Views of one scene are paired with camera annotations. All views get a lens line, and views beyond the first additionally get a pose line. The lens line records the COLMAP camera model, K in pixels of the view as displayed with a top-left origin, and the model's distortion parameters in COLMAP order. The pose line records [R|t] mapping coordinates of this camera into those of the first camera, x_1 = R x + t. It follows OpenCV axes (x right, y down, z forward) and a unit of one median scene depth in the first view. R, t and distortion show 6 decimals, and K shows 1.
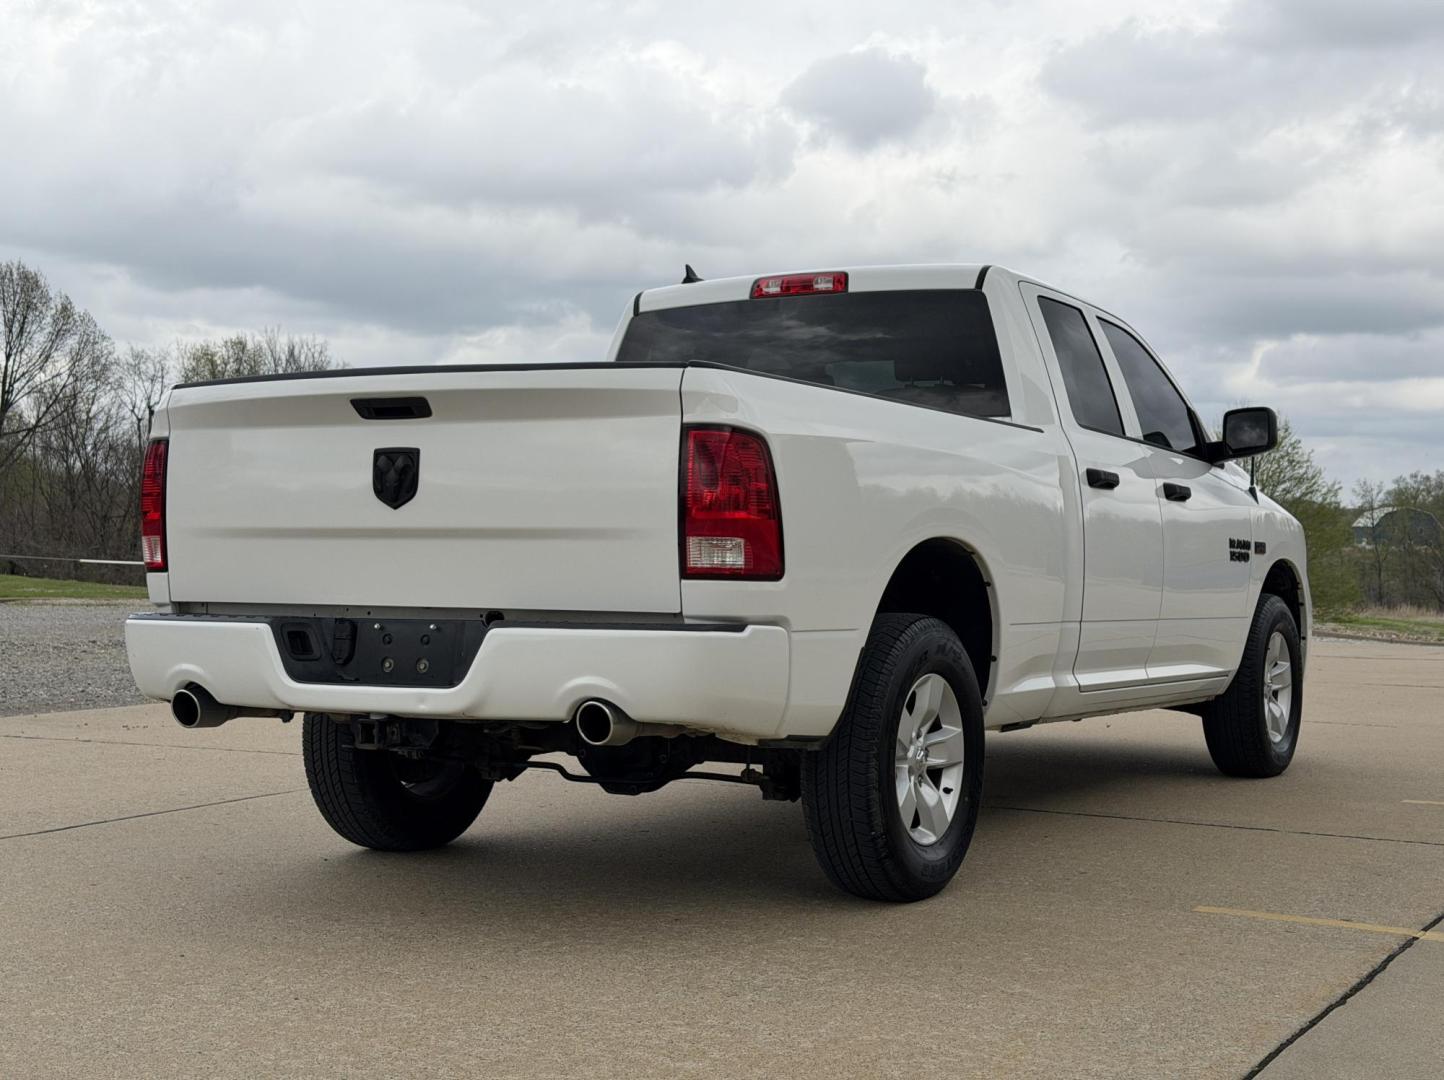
lens RADIAL K [[2133.5, 0, 723.1], [0, 2133.5, 542.3], [0, 0, 1]] dist [0.114822, 0.000000]
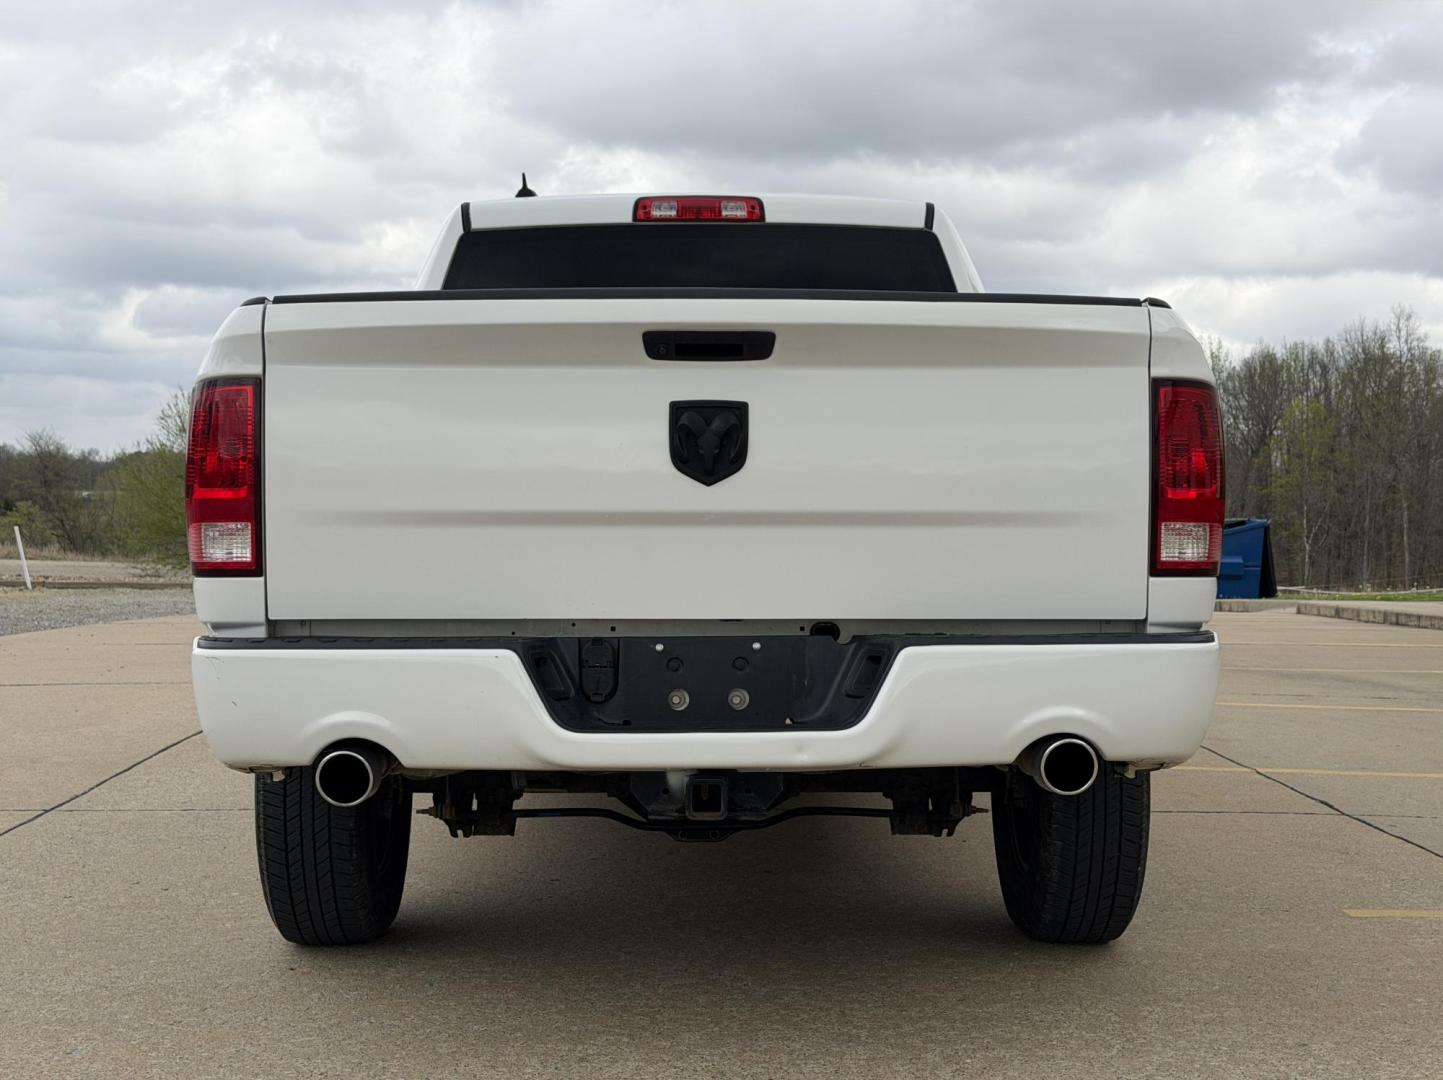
lens RADIAL K [[2132.1, 0, 713.7], [0, 2132.1, 535.7], [0, 0, 1]] dist [0.114822, 0.000000]
pose [[0.837422, -0.012155, 0.546422, -0.519721], [0.001713, 0.999806, 0.019616, -0.012116], [-0.546555, -0.015491, 0.837280, 0.373356]]
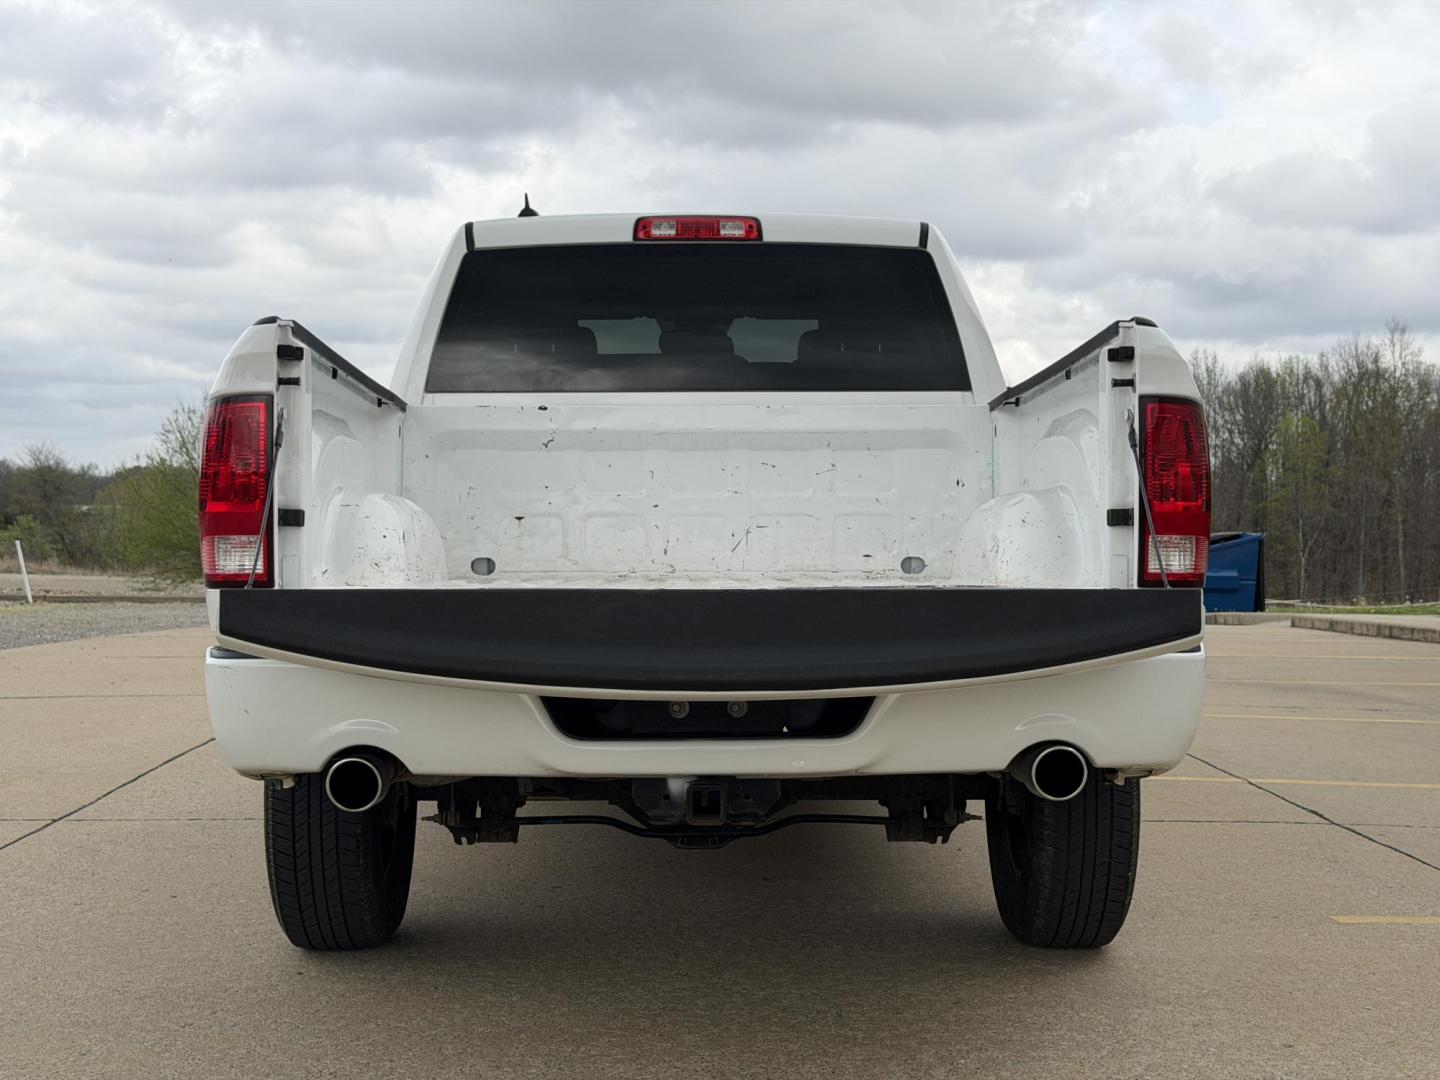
lens RADIAL K [[2127.6, 0, 714.2], [0, 2127.6, 525.1], [0, 0, 1]] dist [0.114822, 0.000000]
pose [[0.836588, -0.006200, 0.547798, -0.529760], [0.002088, 0.999965, 0.008128, -0.011978], [-0.547829, -0.005656, 0.836571, 0.359382]]
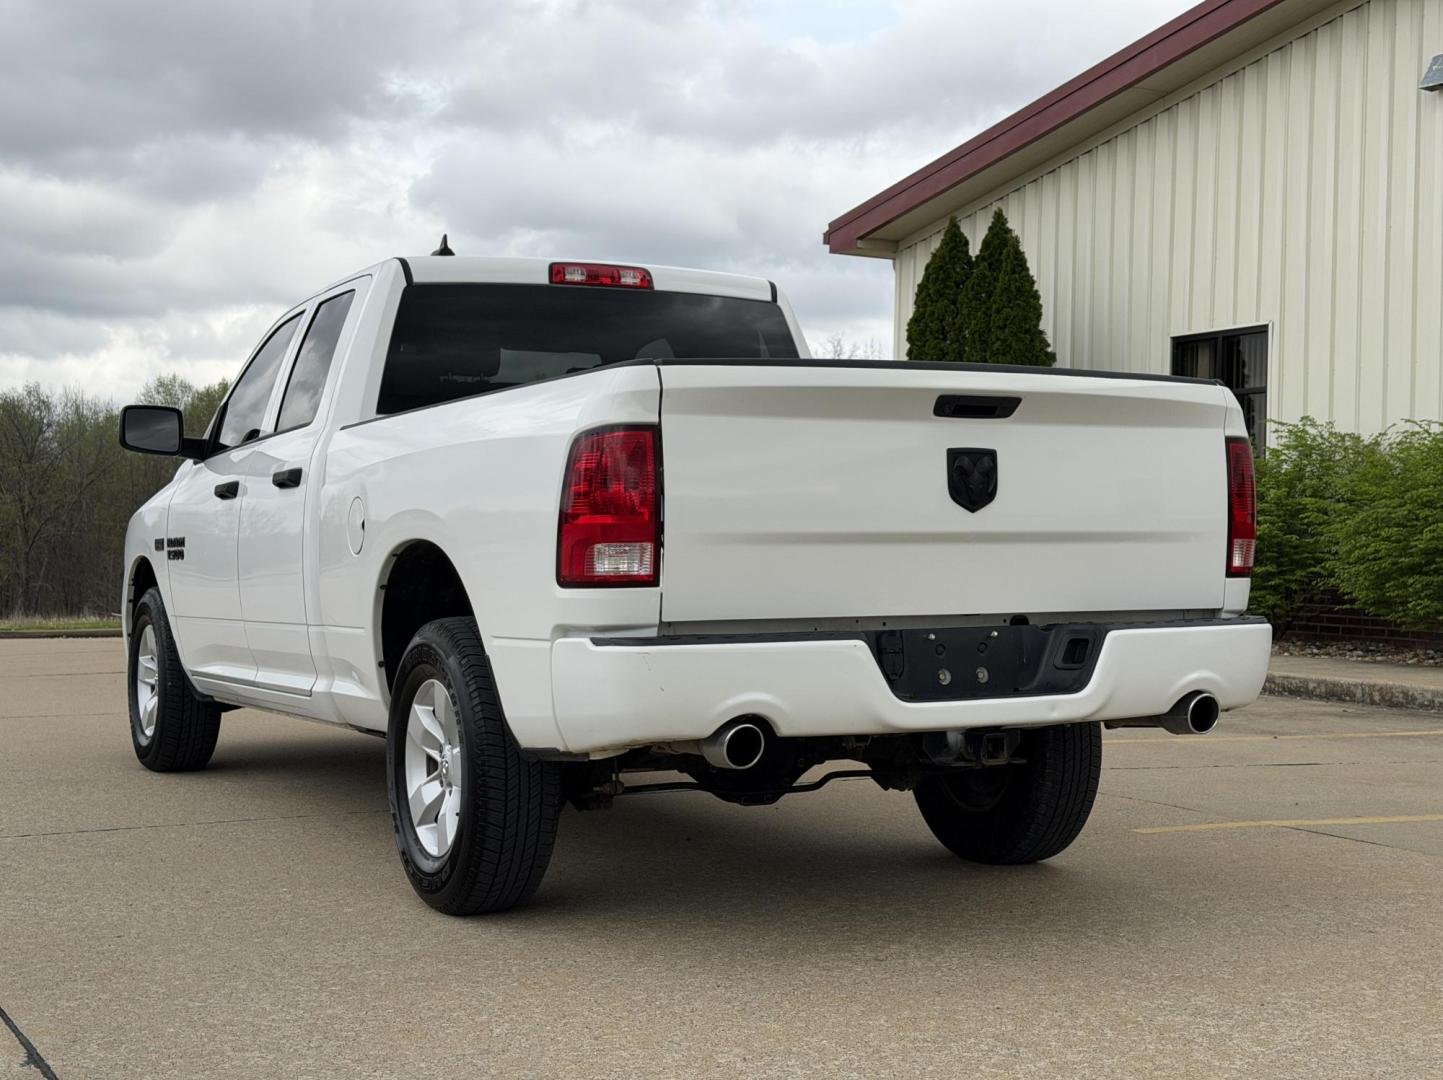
lens RADIAL K [[2132.1, 0, 726.7], [0, 2132.1, 536.9], [0, 0, 1]] dist [0.114822, 0.000000]
pose [[0.531244, -0.011462, 0.847141, -0.968310], [0.003094, 0.999928, 0.011589, -0.015396], [-0.847213, -0.003535, 0.531241, 0.554363]]
